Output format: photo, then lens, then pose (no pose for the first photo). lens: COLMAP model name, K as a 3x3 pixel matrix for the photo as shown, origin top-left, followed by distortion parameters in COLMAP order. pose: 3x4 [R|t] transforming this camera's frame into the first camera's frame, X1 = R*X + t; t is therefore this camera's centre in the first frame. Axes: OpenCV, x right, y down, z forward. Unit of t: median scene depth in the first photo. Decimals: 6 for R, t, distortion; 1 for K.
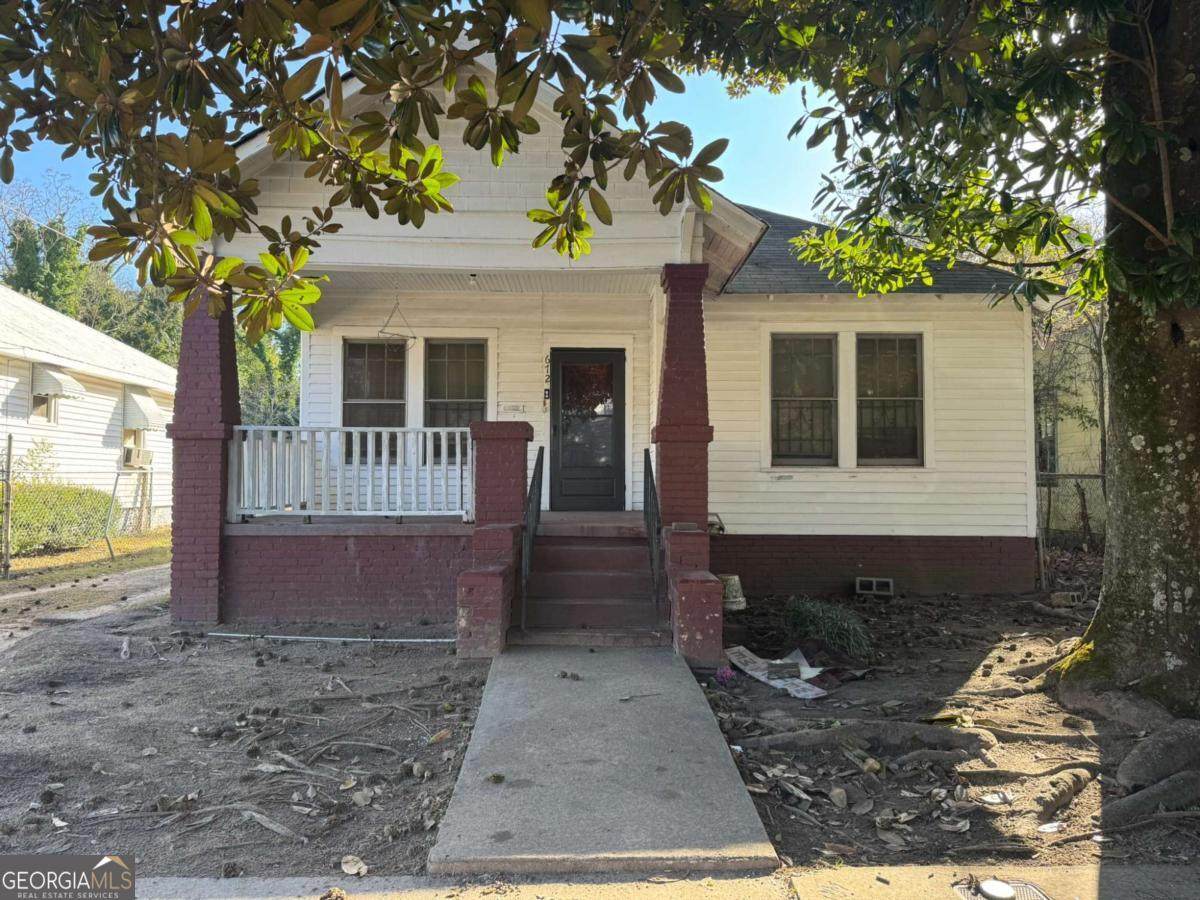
lens RADIAL K [[819.5, 0, 600.0], [0, 819.5, 450.0], [0, 0, 1]] dist [0.078336, -0.079485]
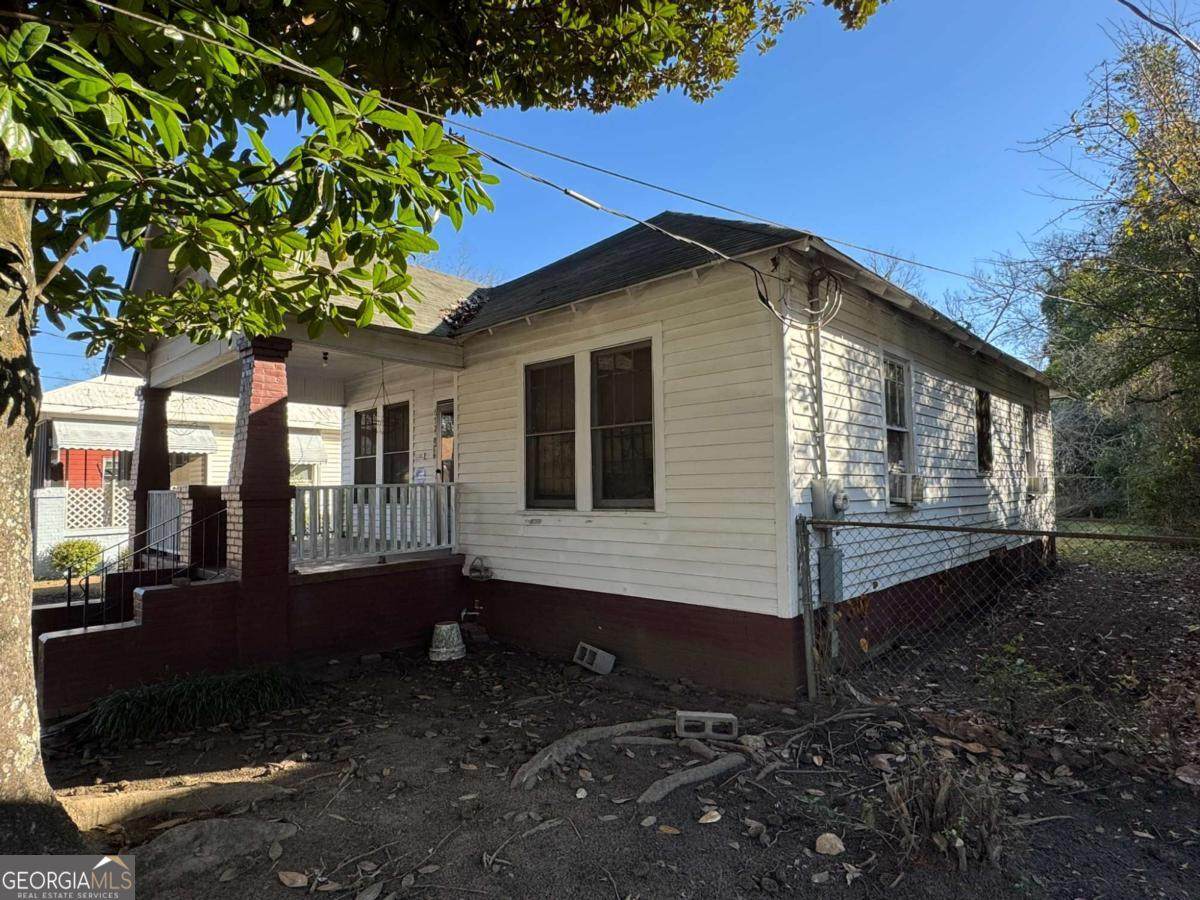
lens RADIAL K [[667.9, 0, 600.0], [0, 667.9, 450.0], [0, 0, 1]] dist [0.000012, -0.000122]
pose [[0.711145, -0.055013, -0.700889, 0.819094], [0.049848, 0.998370, -0.027786, -0.021880], [0.701276, -0.015178, 0.712729, 0.533319]]
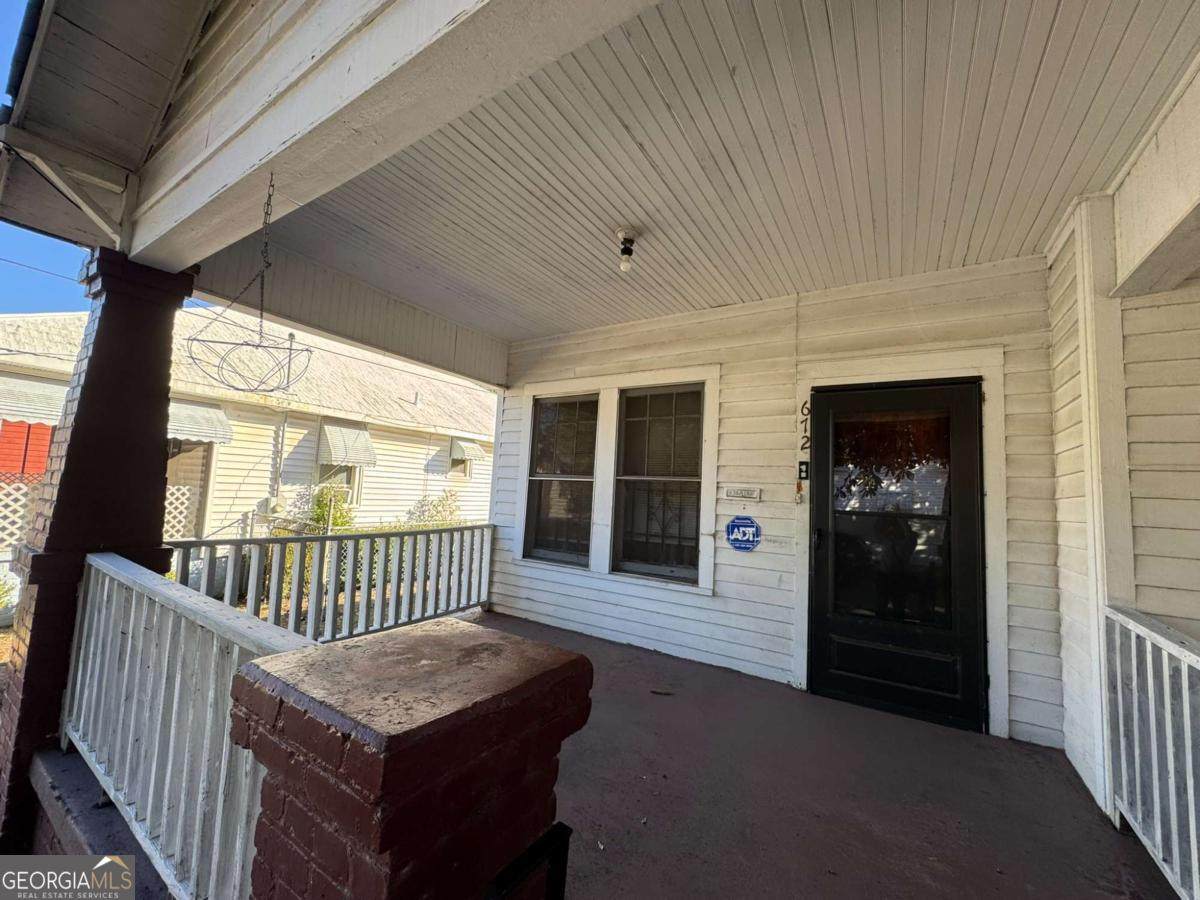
lens RADIAL K [[477.5, 0, 600.0], [0, 477.5, 450.0], [0, 0, 1]] dist [-0.000716, -0.000067]
pose [[0.830311, -0.009764, -0.557215, 0.000901], [-0.023541, 0.998340, -0.052572, -0.067028], [0.556803, 0.056769, 0.828702, 0.708240]]
